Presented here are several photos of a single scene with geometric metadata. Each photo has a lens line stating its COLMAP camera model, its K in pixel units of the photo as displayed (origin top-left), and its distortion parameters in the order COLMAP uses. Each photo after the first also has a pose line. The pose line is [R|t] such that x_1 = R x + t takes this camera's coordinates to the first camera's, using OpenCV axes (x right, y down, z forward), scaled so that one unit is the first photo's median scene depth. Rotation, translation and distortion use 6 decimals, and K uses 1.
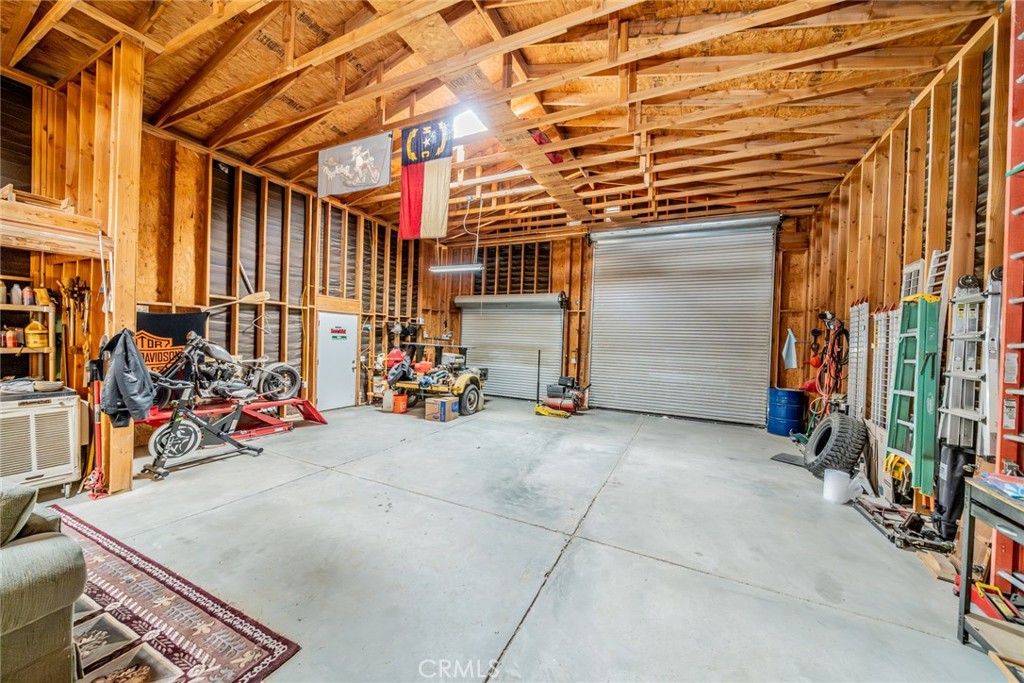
lens RADIAL K [[359.2, 0, 520.1], [0, 359.2, 343.3], [0, 0, 1]] dist [-0.006942, -0.000017]
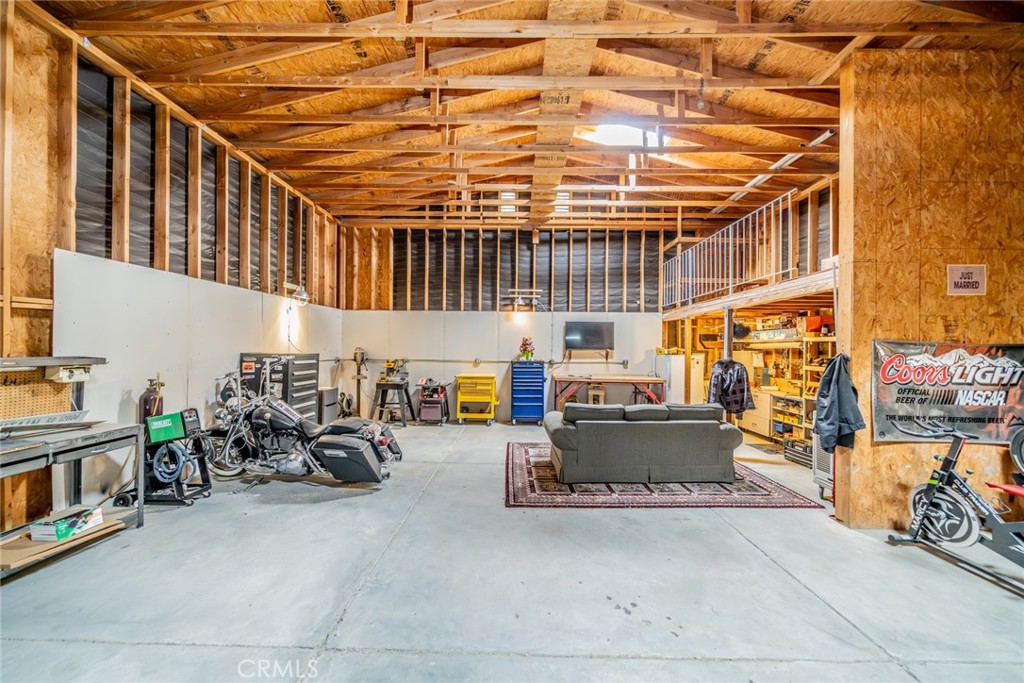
lens RADIAL K [[349.1, 0, 512.4], [0, 349.1, 345.7], [0, 0, 1]] dist [-0.005198, 0.000088]
pose [[-0.910052, -0.048124, -0.411691, 0.059132], [-0.046269, 0.998824, -0.014476, -0.004361], [0.411903, 0.005875, -0.911209, 0.849610]]
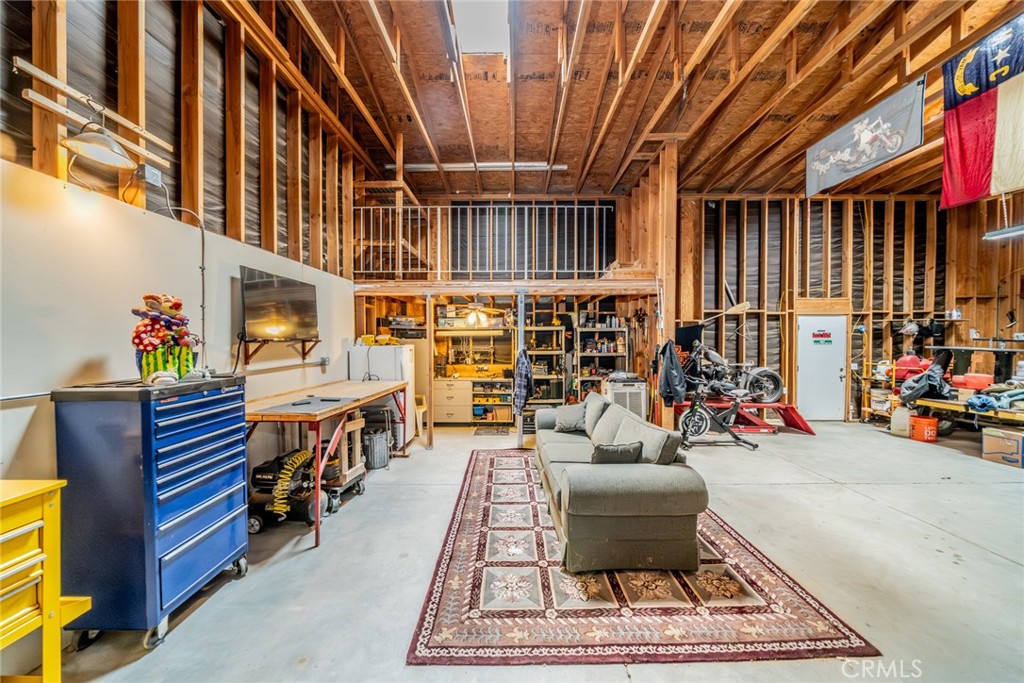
lens RADIAL K [[349.1, 0, 512.4], [0, 349.1, 345.7], [0, 0, 1]] dist [-0.005198, 0.000088]
pose [[0.421620, -0.019211, -0.906569, -0.049814], [0.008331, 0.999815, -0.017312, 0.002065], [0.906734, -0.000253, 0.421702, -0.102313]]
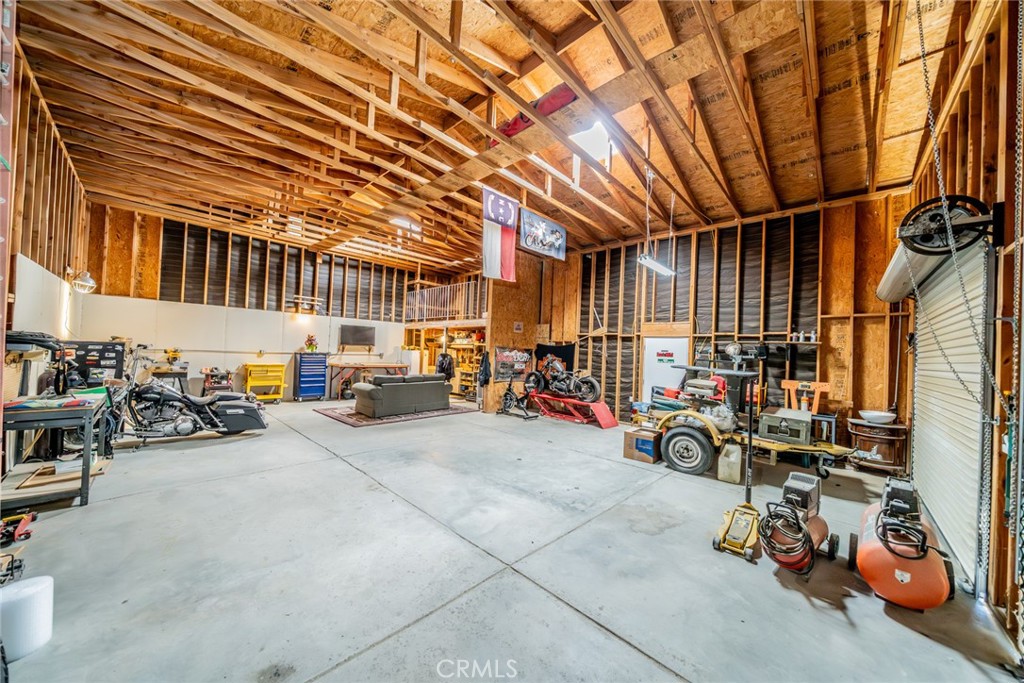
lens RADIAL K [[349.1, 0, 512.4], [0, 349.1, 345.7], [0, 0, 1]] dist [-0.005198, 0.000088]
pose [[-0.314343, -0.063999, -0.947150, 0.745204], [-0.059488, 0.997092, -0.047631, 0.018785], [0.947444, 0.041372, -0.317236, 1.141804]]
